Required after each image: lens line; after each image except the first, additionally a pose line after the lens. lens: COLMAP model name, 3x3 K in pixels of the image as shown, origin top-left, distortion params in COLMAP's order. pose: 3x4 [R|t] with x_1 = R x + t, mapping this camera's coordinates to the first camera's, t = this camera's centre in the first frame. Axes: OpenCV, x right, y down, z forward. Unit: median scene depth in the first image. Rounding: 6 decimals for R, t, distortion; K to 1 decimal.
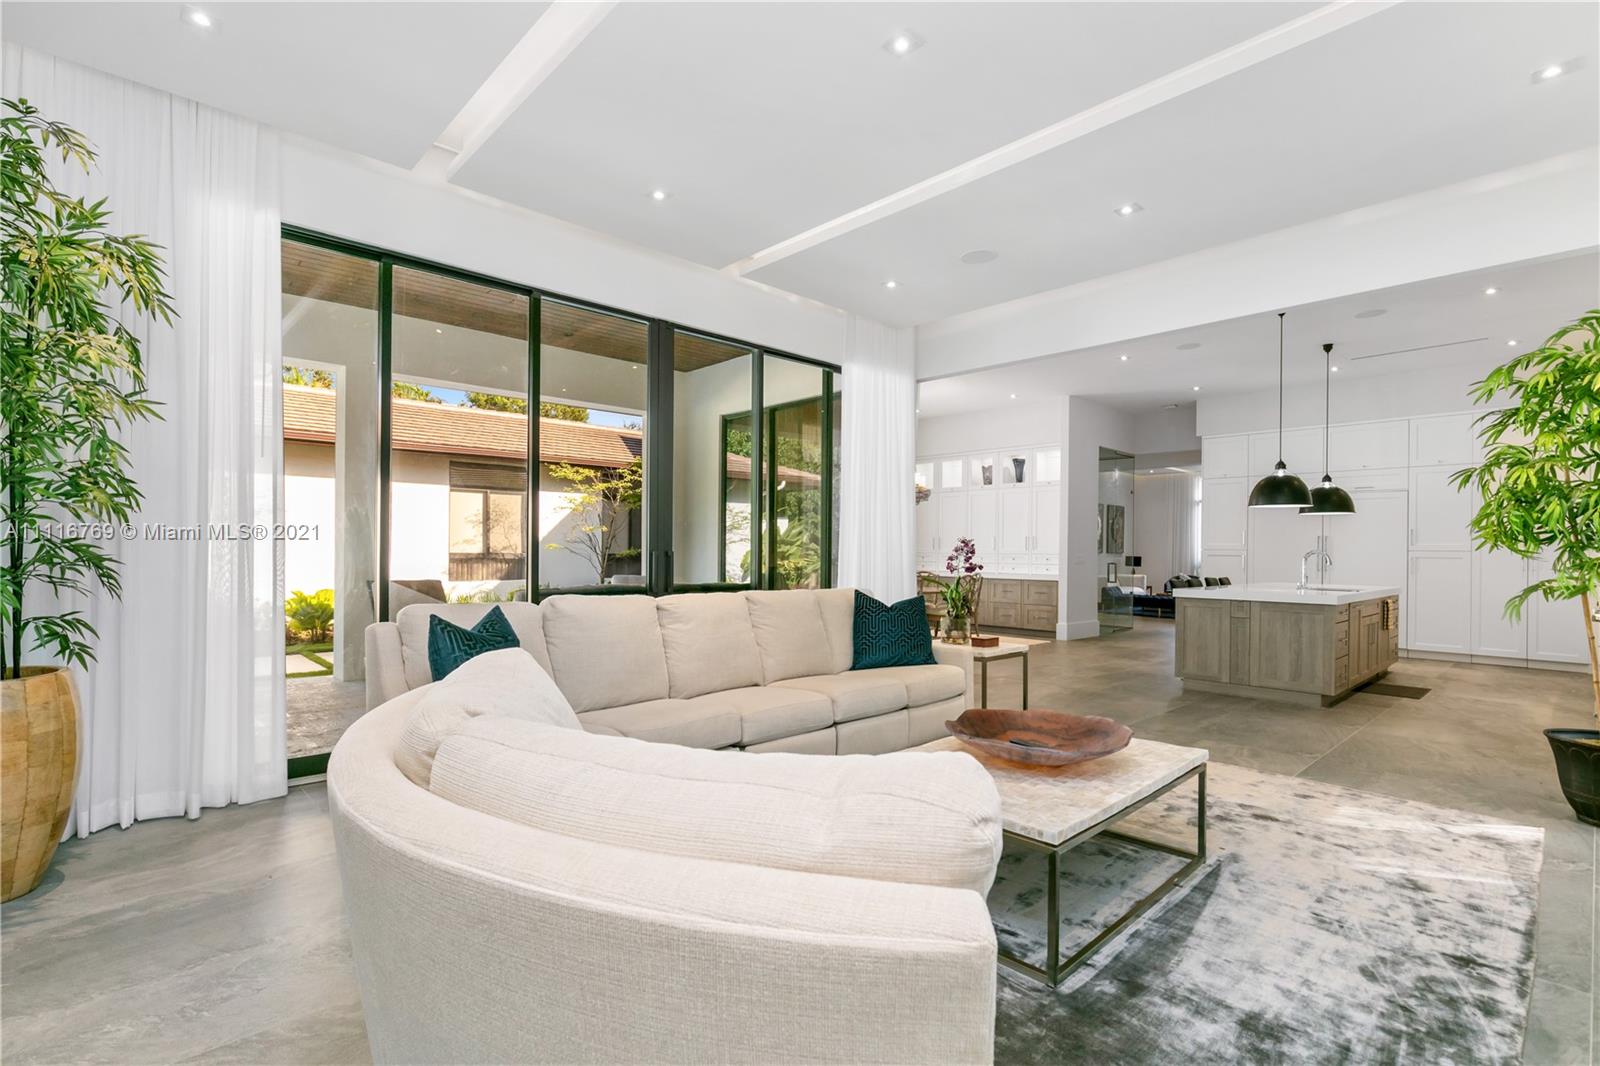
lens RADIAL K [[746.7, 0, 797.5], [0, 746.7, 547.9], [0, 0, 1]] dist [-0.003684, -0.000152]
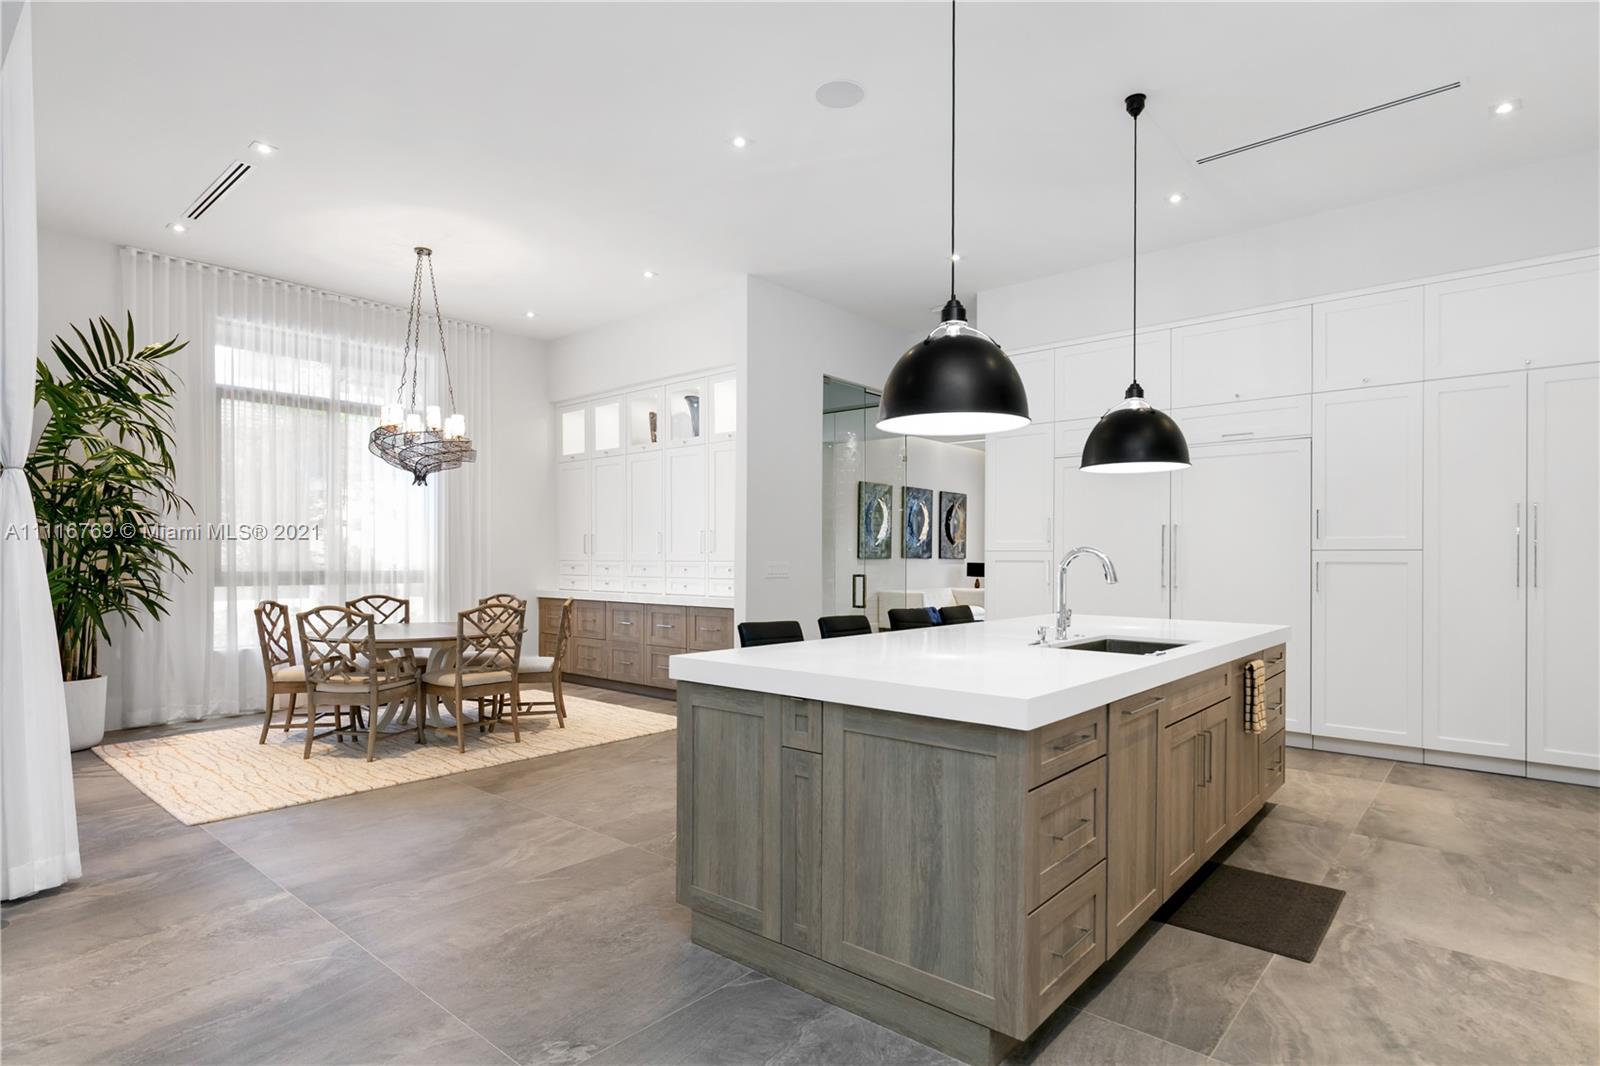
lens RADIAL K [[831.0, 0, 797.6], [0, 831.0, 557.5], [0, 0, 1]] dist [0.000390, 0.000144]
pose [[0.994369, -0.007388, 0.105720, 0.421334], [0.007152, 0.999971, 0.002612, 0.005629], [-0.105736, -0.001841, 0.994393, 0.482271]]
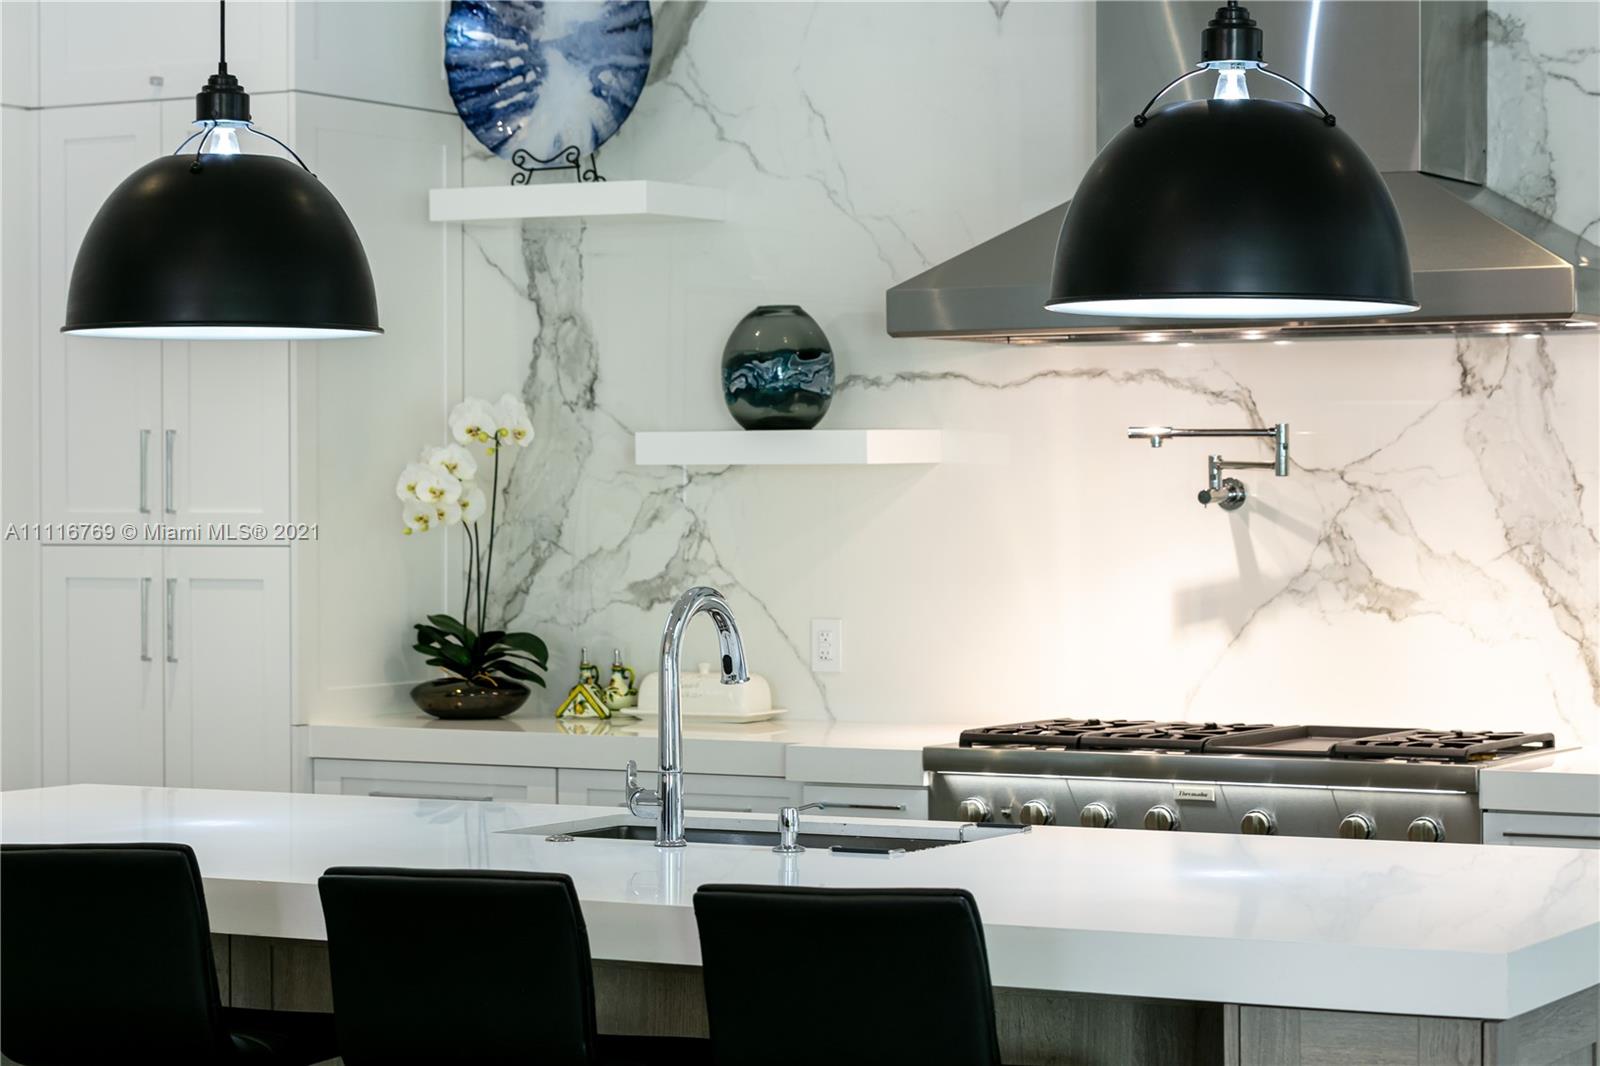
lens RADIAL K [[3733.2, 0, 800.0], [0, 3733.2, 533.0], [0, 0, 1]] dist [0.000523, -0.088149]
pose [[-0.302176, -0.024564, 0.952935, -0.035184], [-0.003392, 0.999689, 0.024694, -0.023707], [-0.953246, 0.004229, -0.302166, 1.044748]]
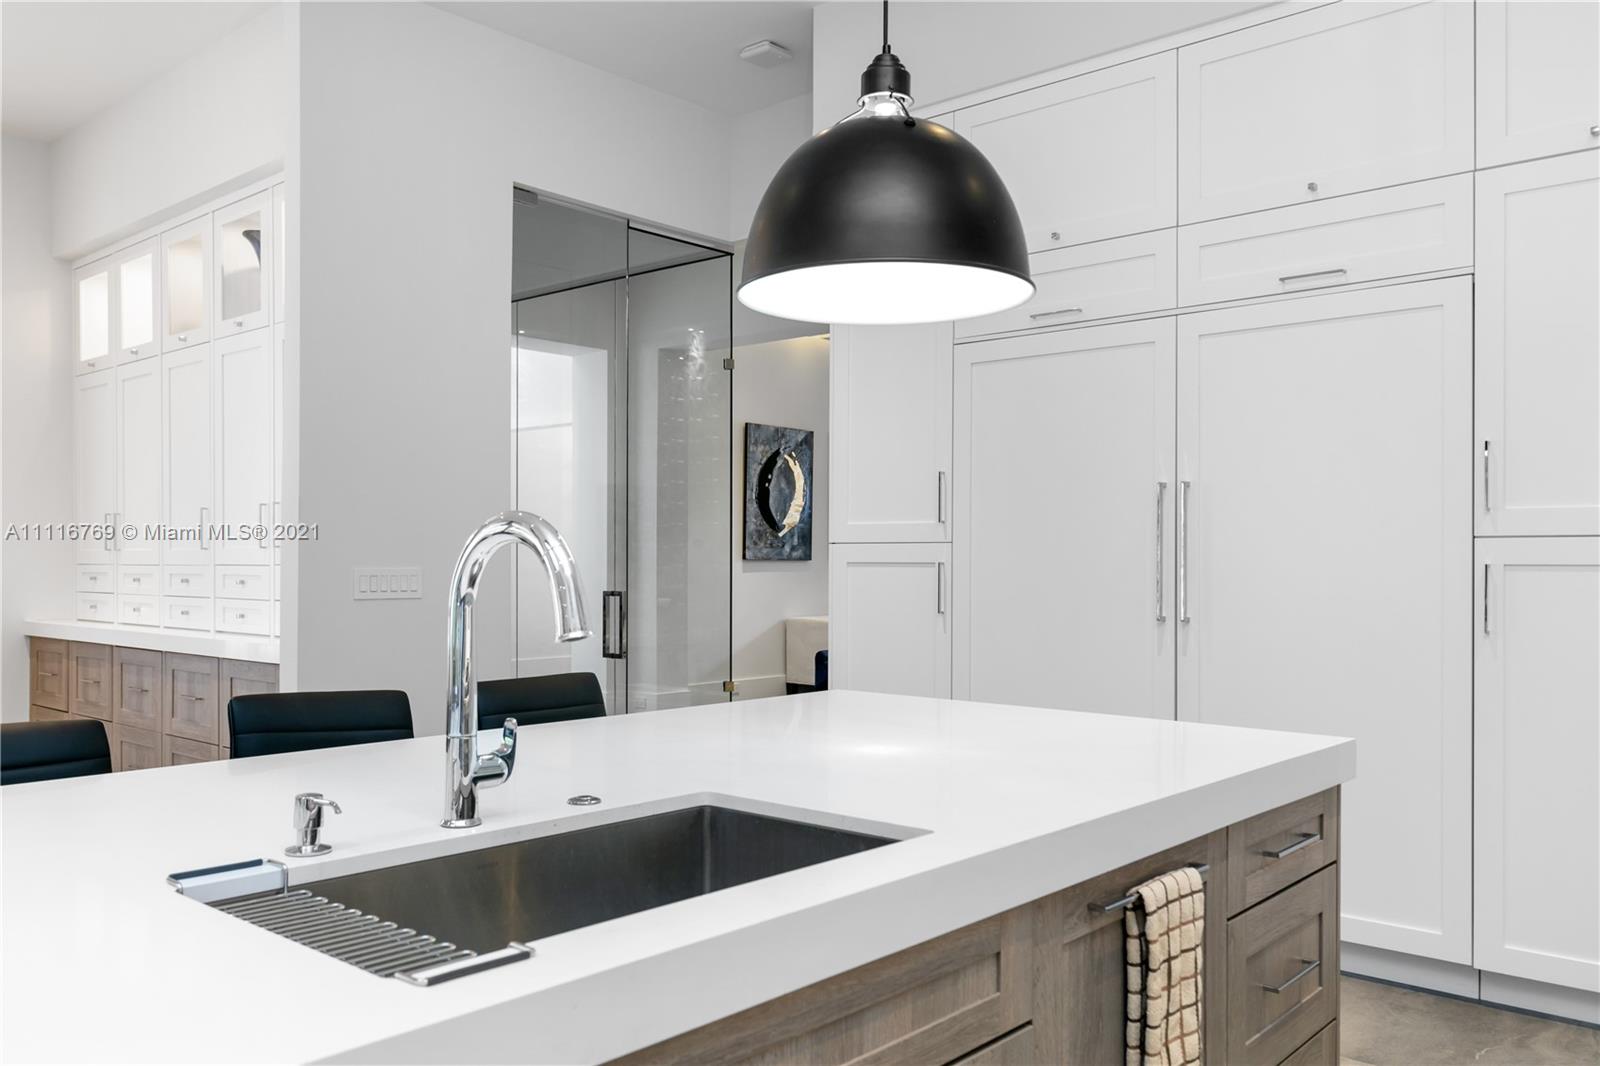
lens RADIAL K [[1260.2, 0, 798.5], [0, 1260.2, 554.9], [0, 0, 1]] dist [0.004792, -0.000080]
pose [[0.995528, -0.008932, 0.094040, 0.622489], [0.009123, 0.999957, -0.001599, 0.009265], [-0.094022, 0.002450, 0.995567, 0.684358]]
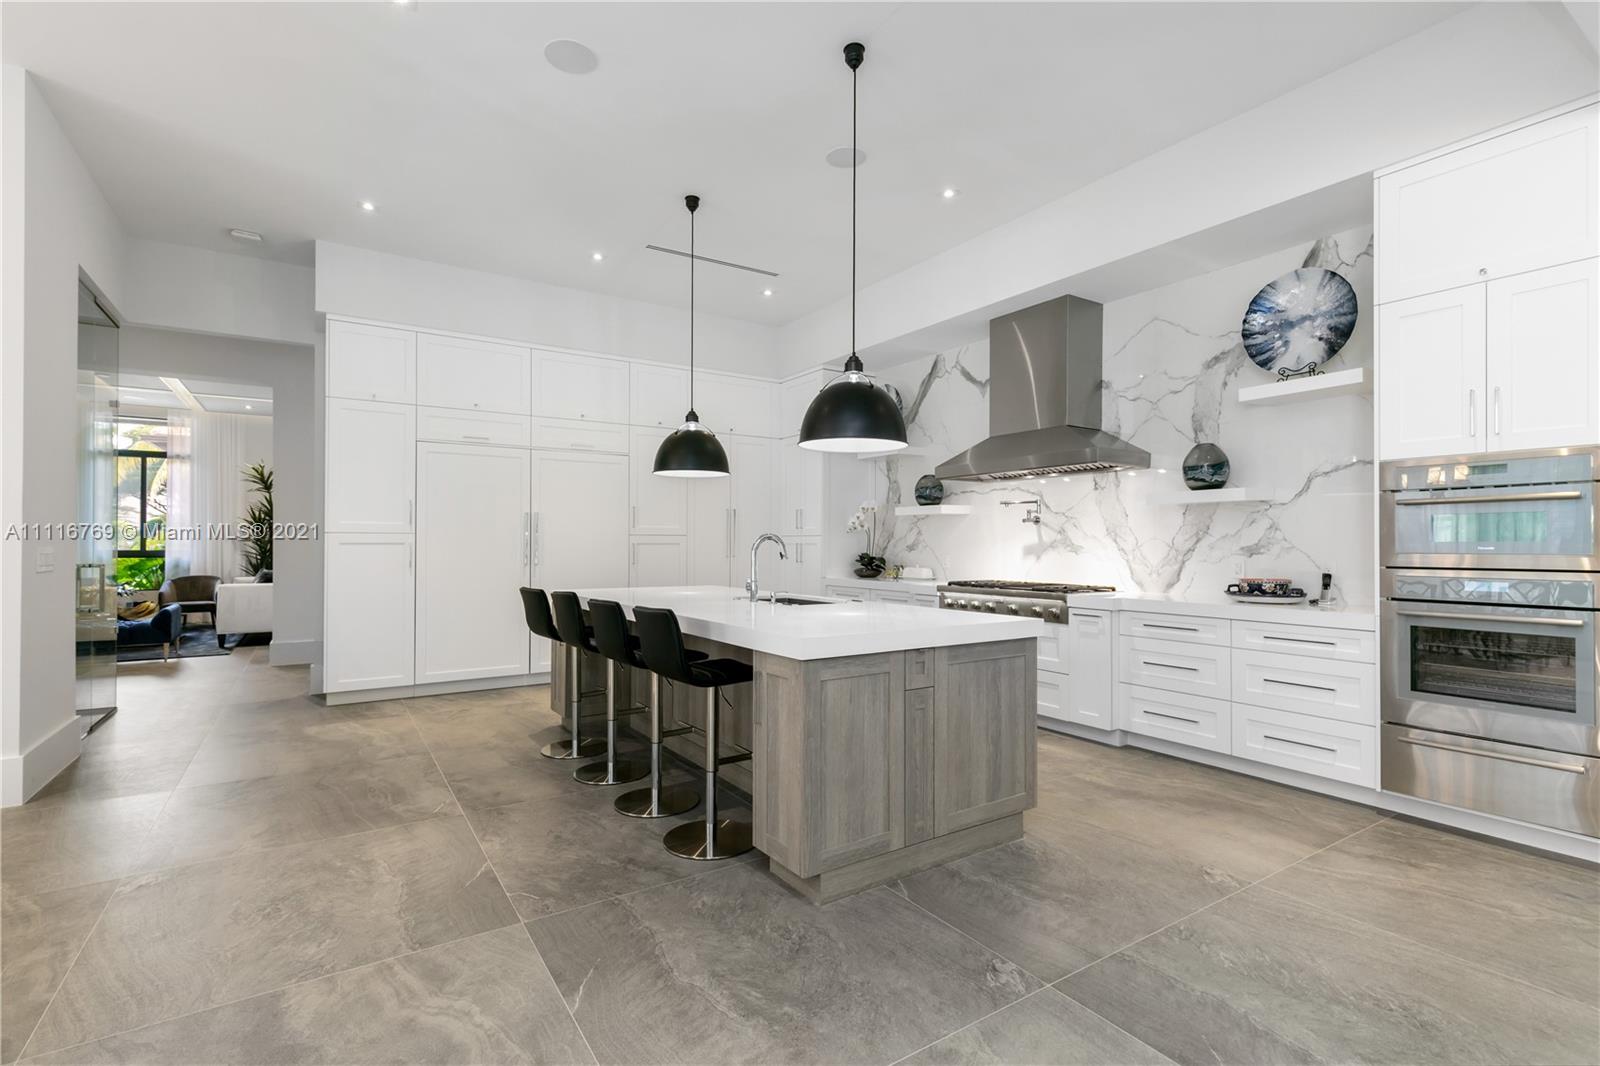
lens RADIAL K [[734.1, 0, 794.8], [0, 734.1, 536.1], [0, 0, 1]] dist [0.011484, -0.001063]
pose [[0.172735, -0.002417, 0.984965, 0.120850], [-0.003622, 0.999989, 0.003089, 0.002828], [-0.984962, -0.004101, 0.172725, 0.759539]]
